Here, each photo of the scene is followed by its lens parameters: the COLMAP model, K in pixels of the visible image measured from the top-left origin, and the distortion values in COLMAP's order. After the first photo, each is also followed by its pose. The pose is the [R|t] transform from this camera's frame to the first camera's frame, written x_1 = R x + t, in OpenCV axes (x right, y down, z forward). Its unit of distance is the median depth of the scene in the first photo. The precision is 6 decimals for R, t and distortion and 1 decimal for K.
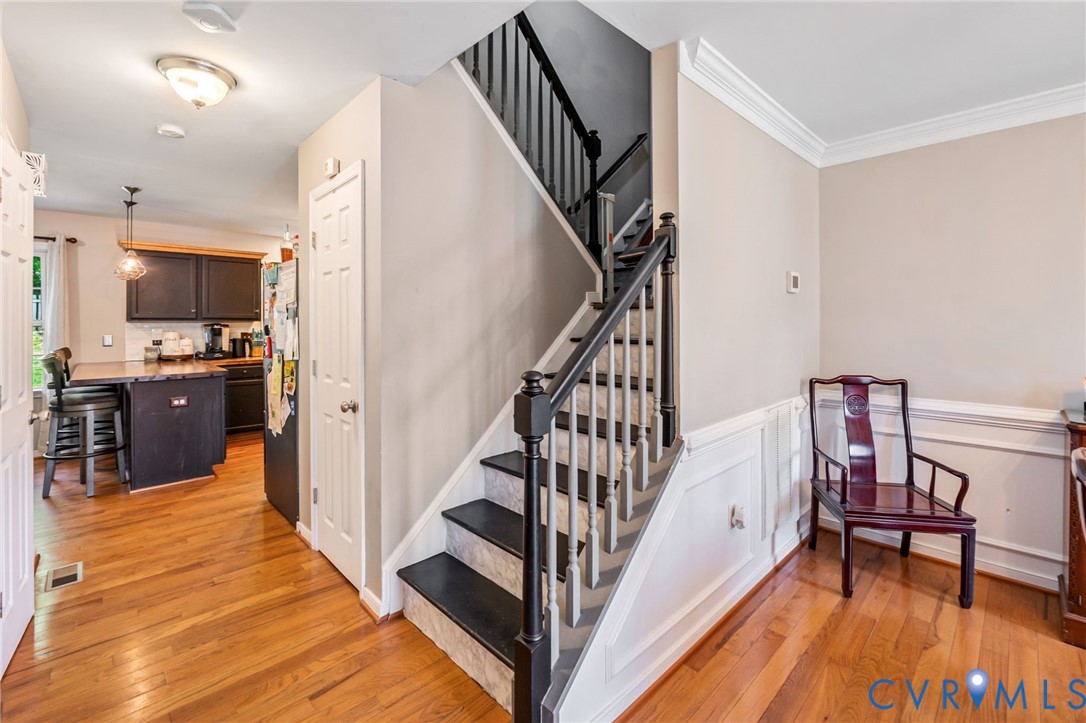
lens RADIAL K [[476.0, 0, 532.9], [0, 476.0, 315.5], [0, 0, 1]] dist [-0.012927, 0.000037]
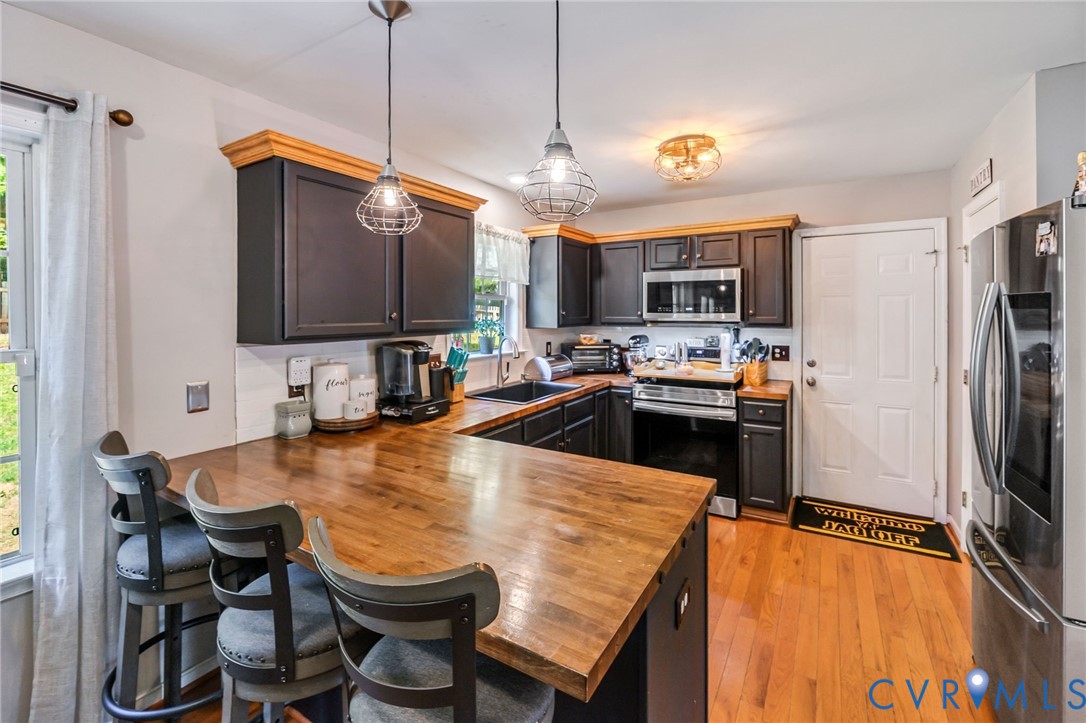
lens RADIAL K [[476.0, 0, 532.9], [0, 476.0, 315.5], [0, 0, 1]] dist [-0.012927, 0.000037]
pose [[0.966000, 0.002063, 0.258533, -1.684349], [-0.005967, 0.999880, 0.014315, -0.044220], [-0.258472, -0.015371, 0.965896, 1.265192]]
